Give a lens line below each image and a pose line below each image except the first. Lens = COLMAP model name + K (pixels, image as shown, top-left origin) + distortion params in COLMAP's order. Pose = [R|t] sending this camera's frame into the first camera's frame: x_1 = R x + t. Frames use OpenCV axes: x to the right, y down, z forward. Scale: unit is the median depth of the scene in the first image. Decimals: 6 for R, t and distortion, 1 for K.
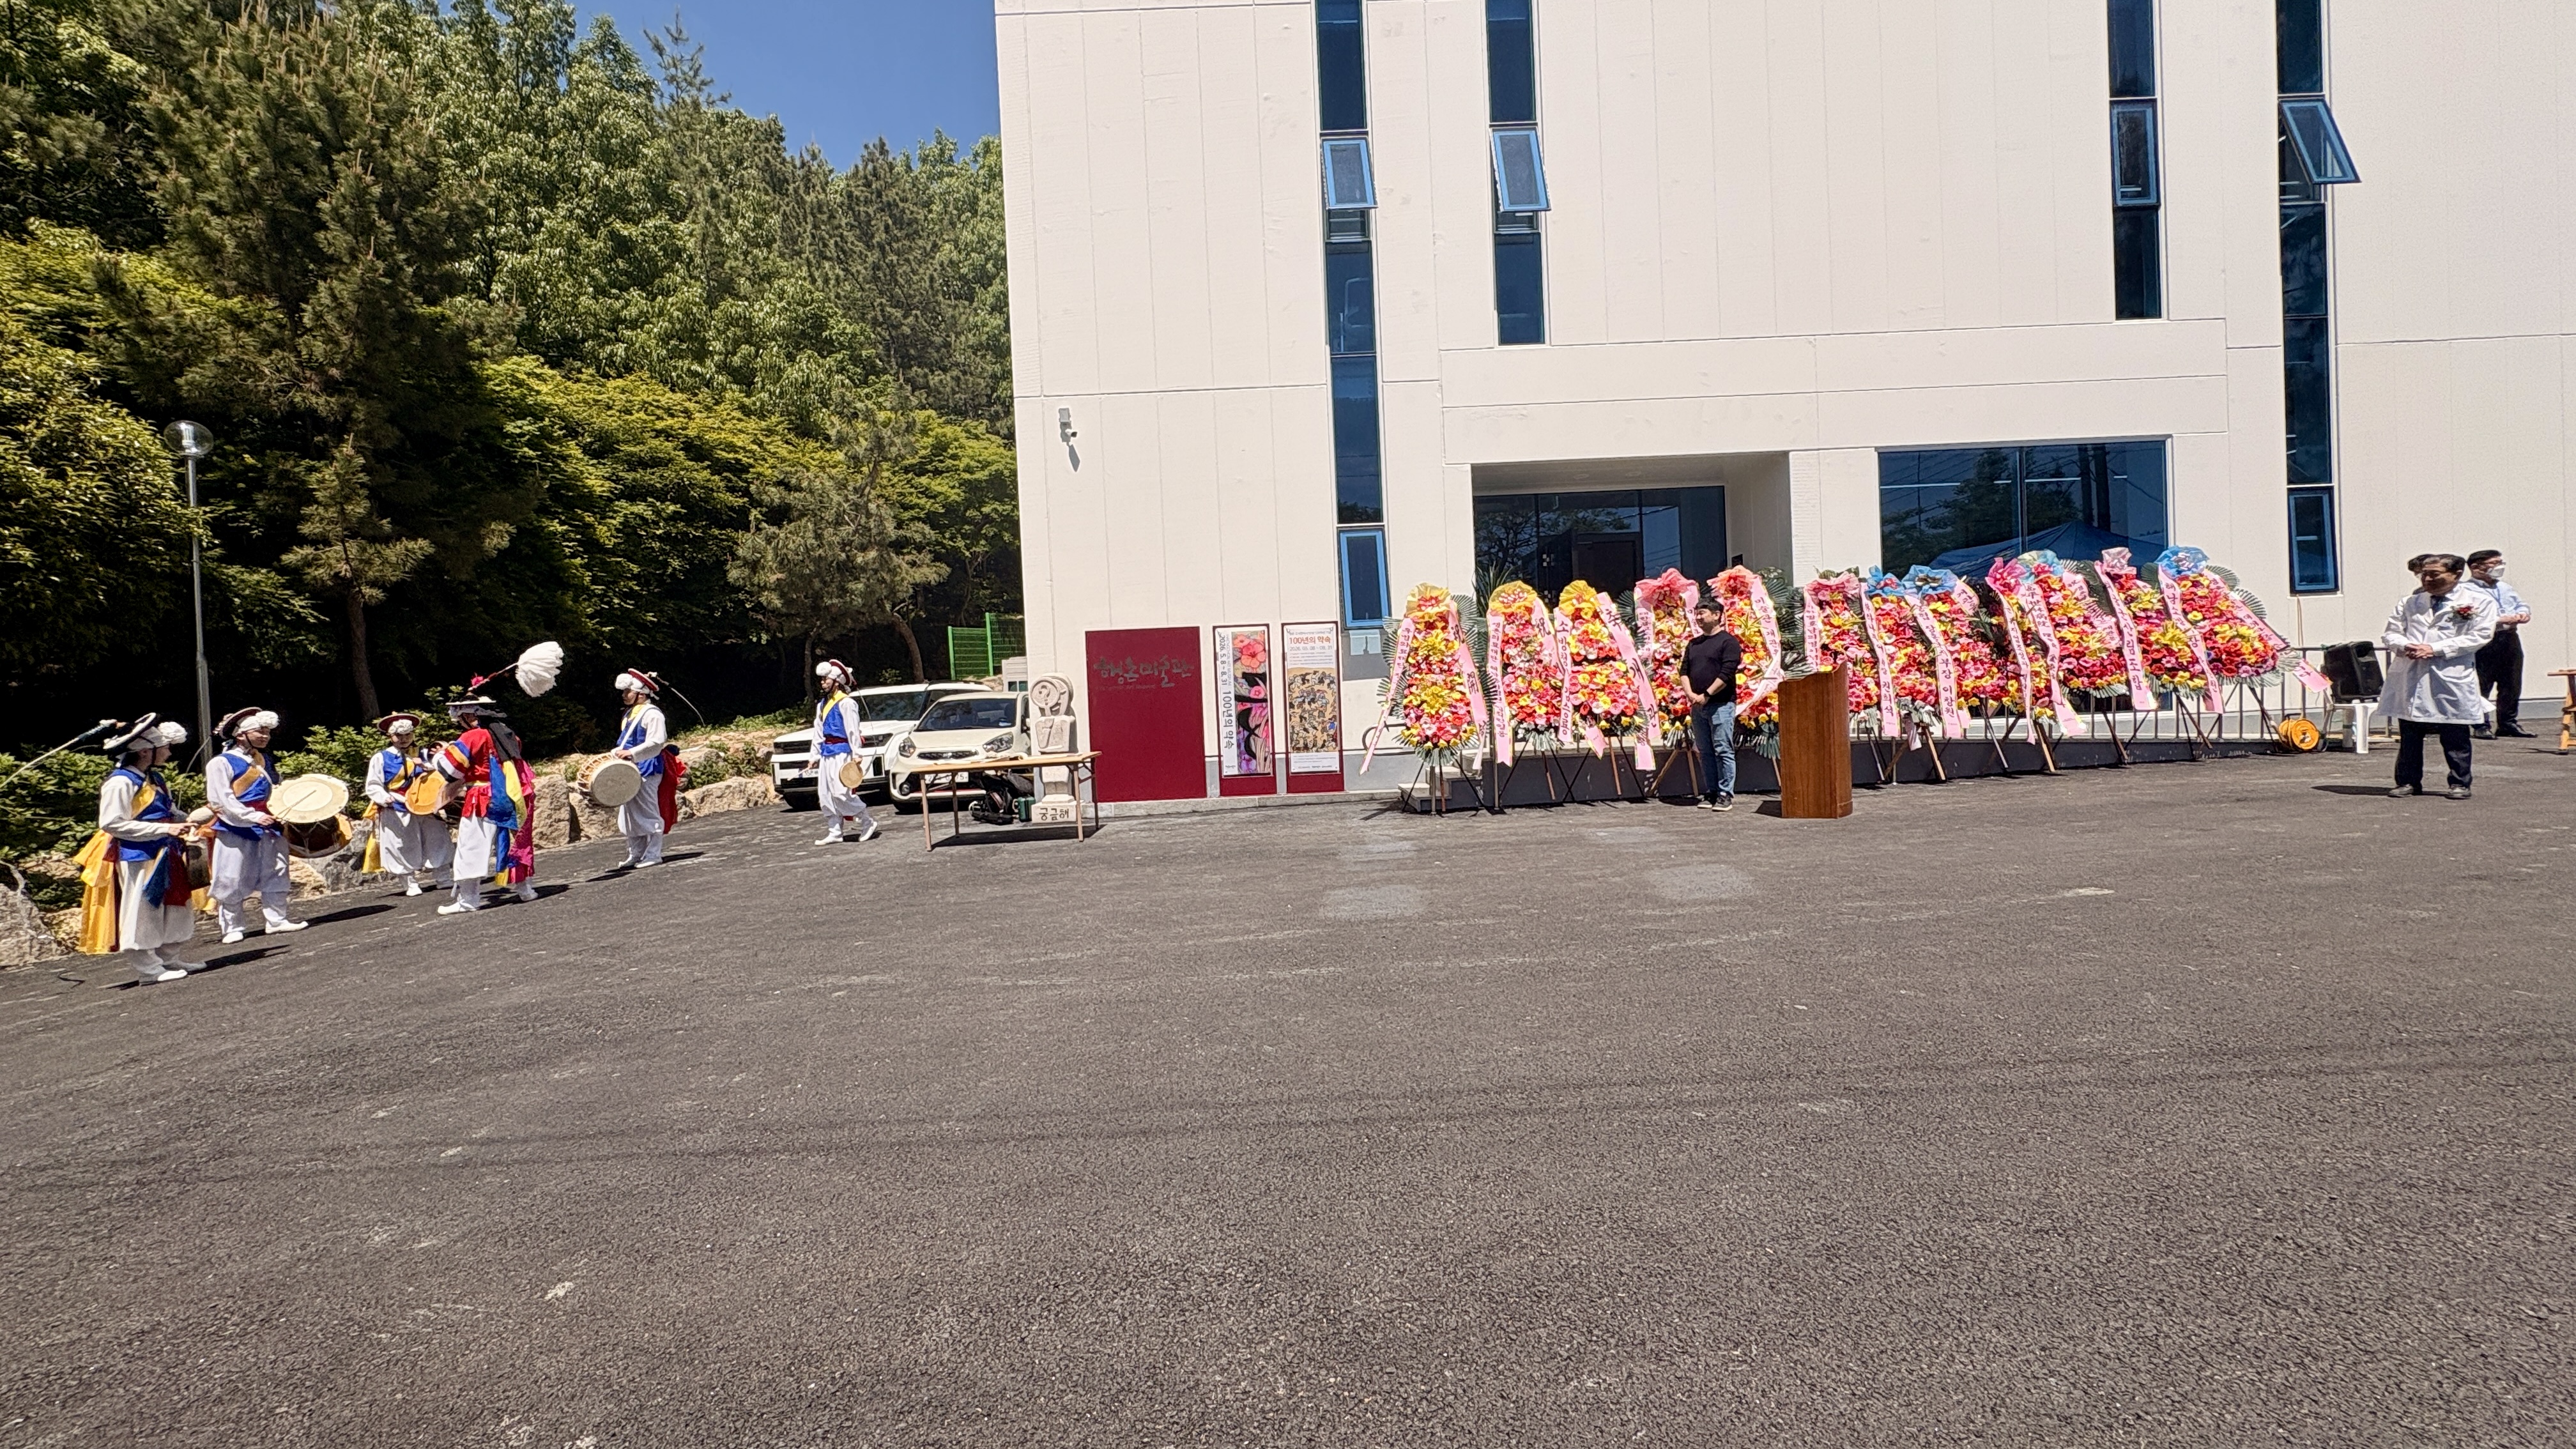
lens RADIAL K [[1032.6, 0, 1277.0], [0, 1032.6, 719.6], [0, 0, 1]] dist [0.001700, 0.000199]
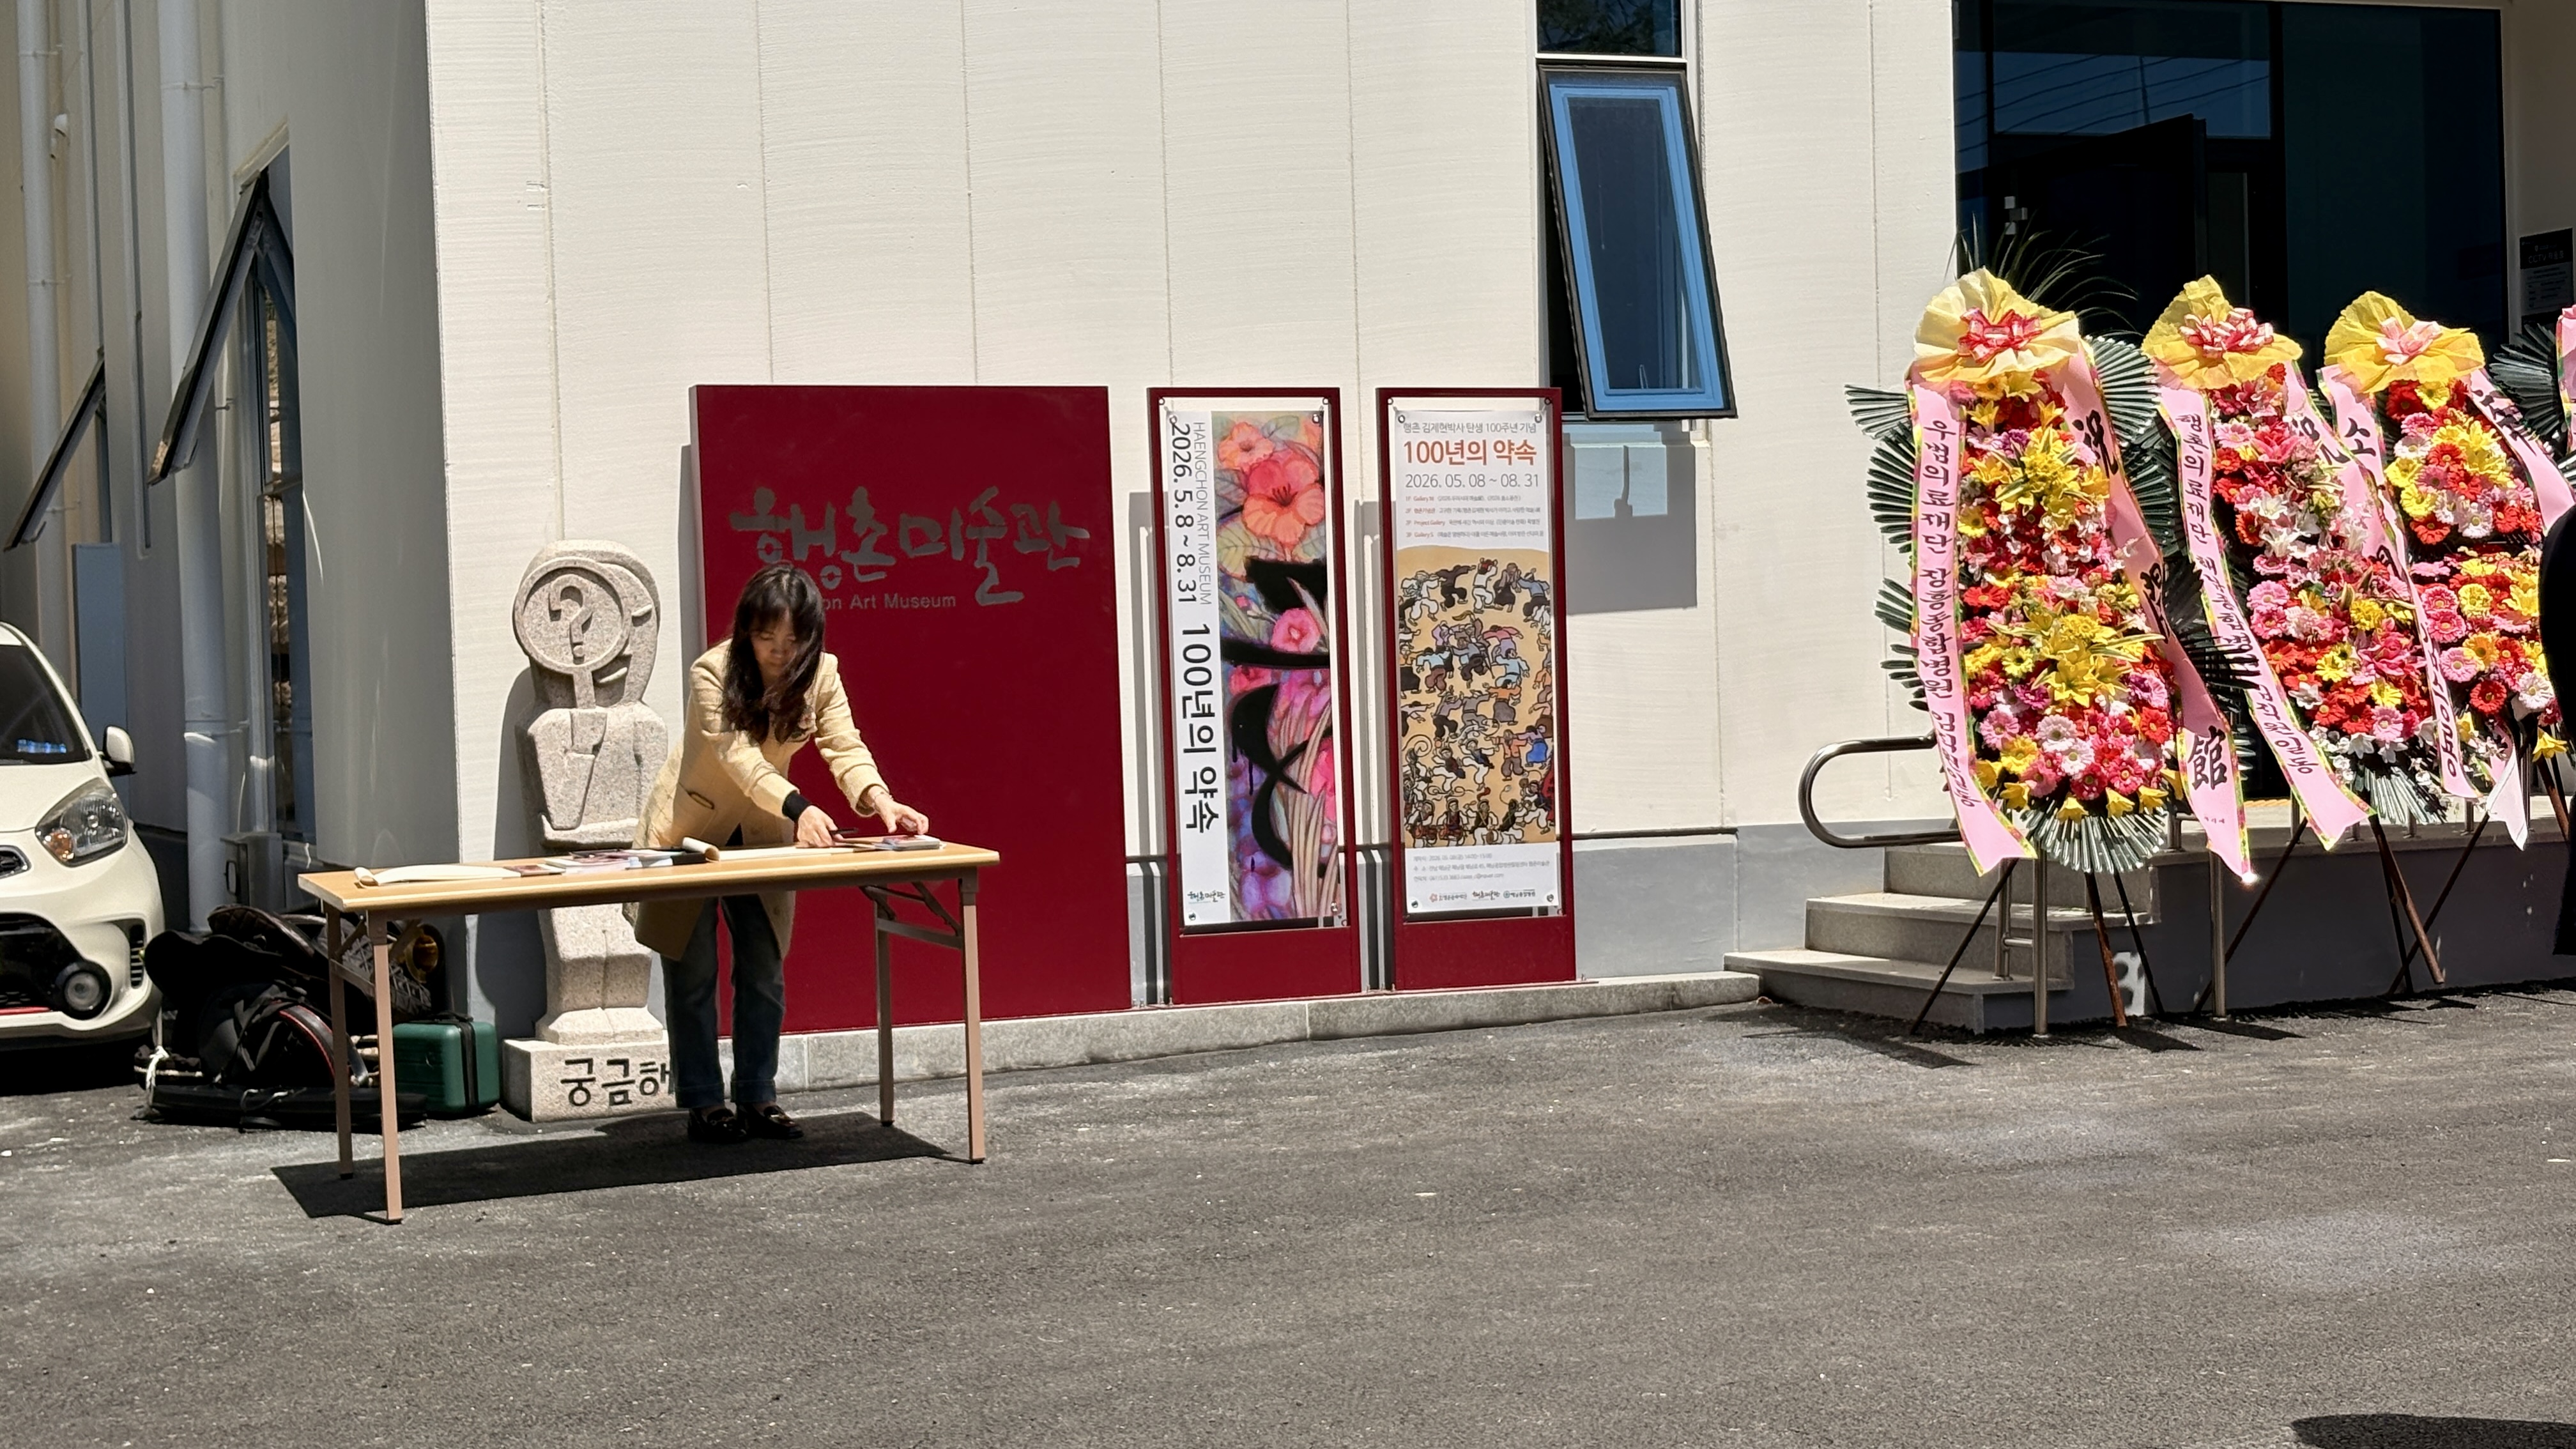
lens RADIAL K [[3892.8, 0, 1271.4], [0, 3892.8, 731.5], [0, 0, 1]] dist [0.118089, 0.000000]
pose [[0.929682, 0.009166, 0.368249, -0.416179], [-0.003352, 0.999859, -0.016426, 0.018376], [-0.368347, 0.014037, 0.929582, 0.017022]]
